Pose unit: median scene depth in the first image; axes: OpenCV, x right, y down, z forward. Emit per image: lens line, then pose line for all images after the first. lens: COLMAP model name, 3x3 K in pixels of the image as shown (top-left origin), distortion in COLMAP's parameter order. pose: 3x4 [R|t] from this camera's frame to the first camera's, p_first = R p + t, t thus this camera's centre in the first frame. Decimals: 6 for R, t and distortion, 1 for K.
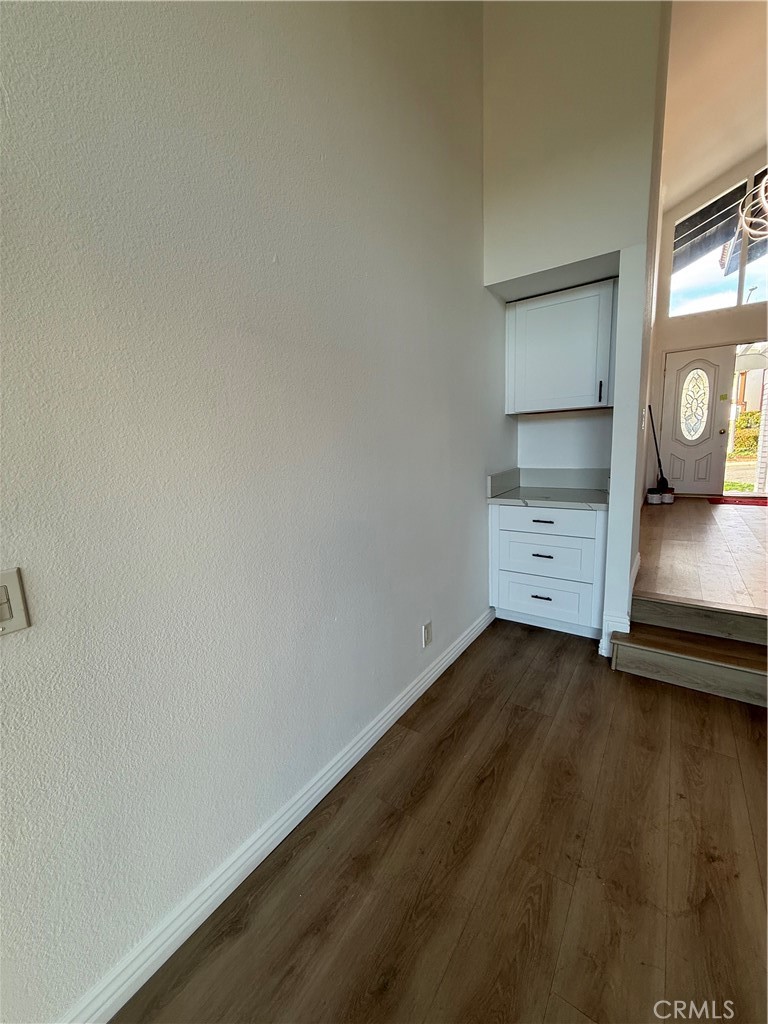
lens RADIAL K [[410.9, 0, 382.6], [0, 410.9, 509.6], [0, 0, 1]] dist [0.002120, -0.000746]
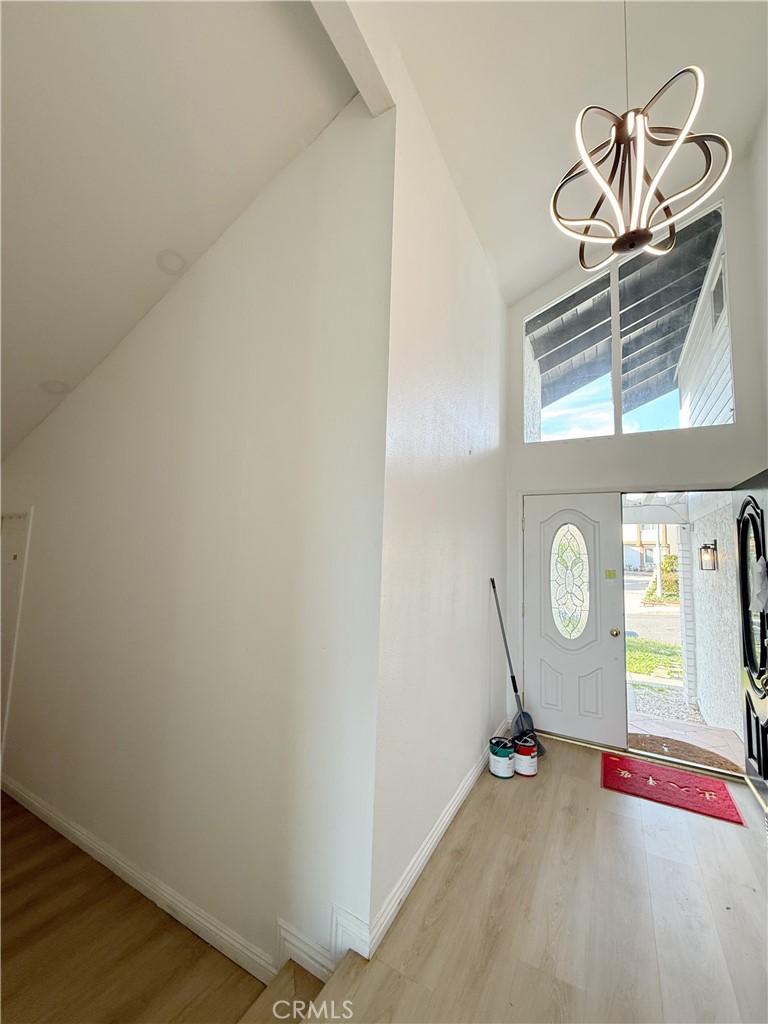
lens RADIAL K [[410.9, 0, 384.7], [0, 410.9, 510.5], [0, 0, 1]] dist [0.002120, -0.000746]
pose [[0.991683, 0.085695, 0.096028, 0.925089], [-0.057605, 0.962732, -0.264250, -0.390617], [-0.115094, 0.256520, 0.959662, 0.932828]]
